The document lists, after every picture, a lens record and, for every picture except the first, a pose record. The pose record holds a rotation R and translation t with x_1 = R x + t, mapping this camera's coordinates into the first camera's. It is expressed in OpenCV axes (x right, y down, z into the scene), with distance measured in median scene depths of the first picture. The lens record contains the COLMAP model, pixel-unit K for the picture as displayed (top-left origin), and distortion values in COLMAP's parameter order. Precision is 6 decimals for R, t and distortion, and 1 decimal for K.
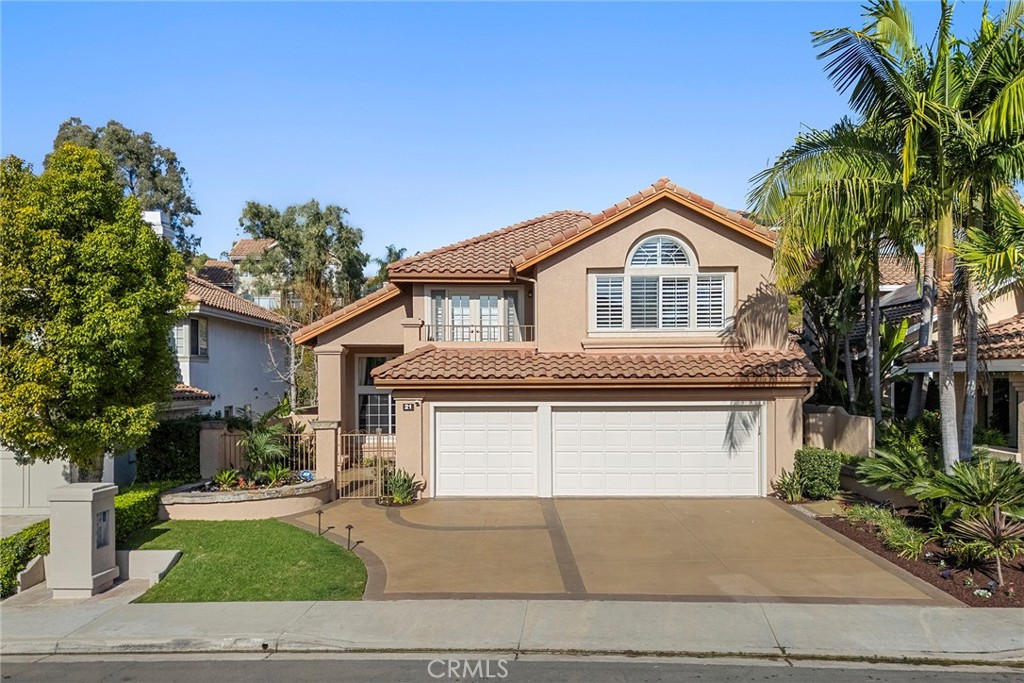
lens RADIAL K [[773.0, 0, 505.0], [0, 773.0, 341.8], [0, 0, 1]] dist [0.041191, -0.009209]
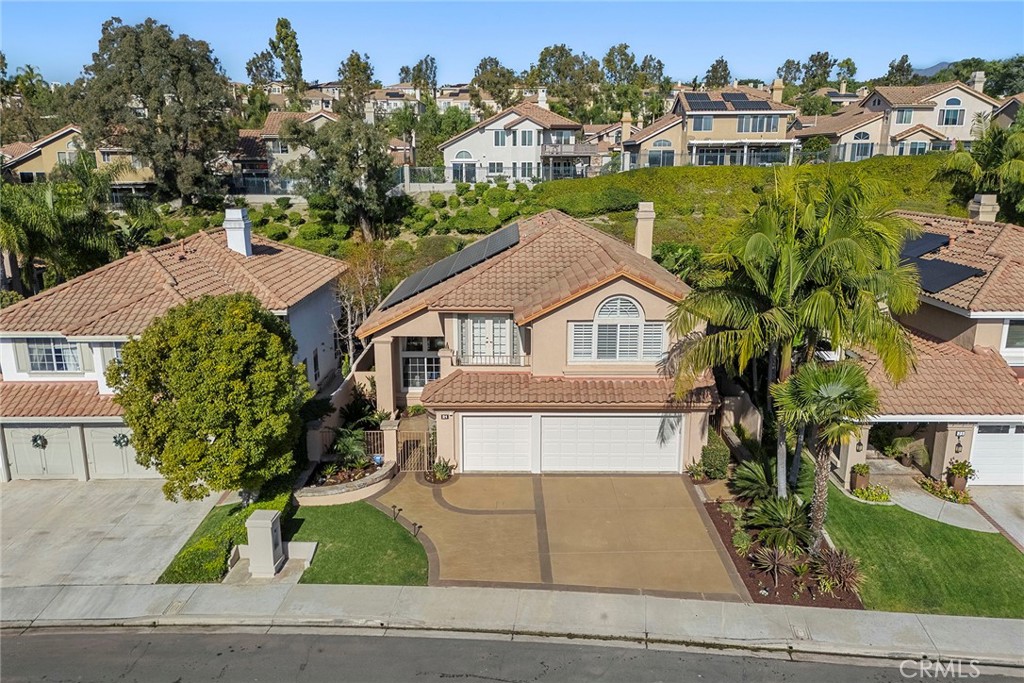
lens RADIAL K [[692.9, 0, 512.0], [0, 692.9, 341.5], [0, 0, 1]] dist [0.040709, -0.001918]
pose [[0.999988, 0.003435, -0.003426, 0.008488], [-0.002677, 0.979613, 0.200877, -0.330929], [0.004047, -0.200865, 0.979611, -0.282145]]
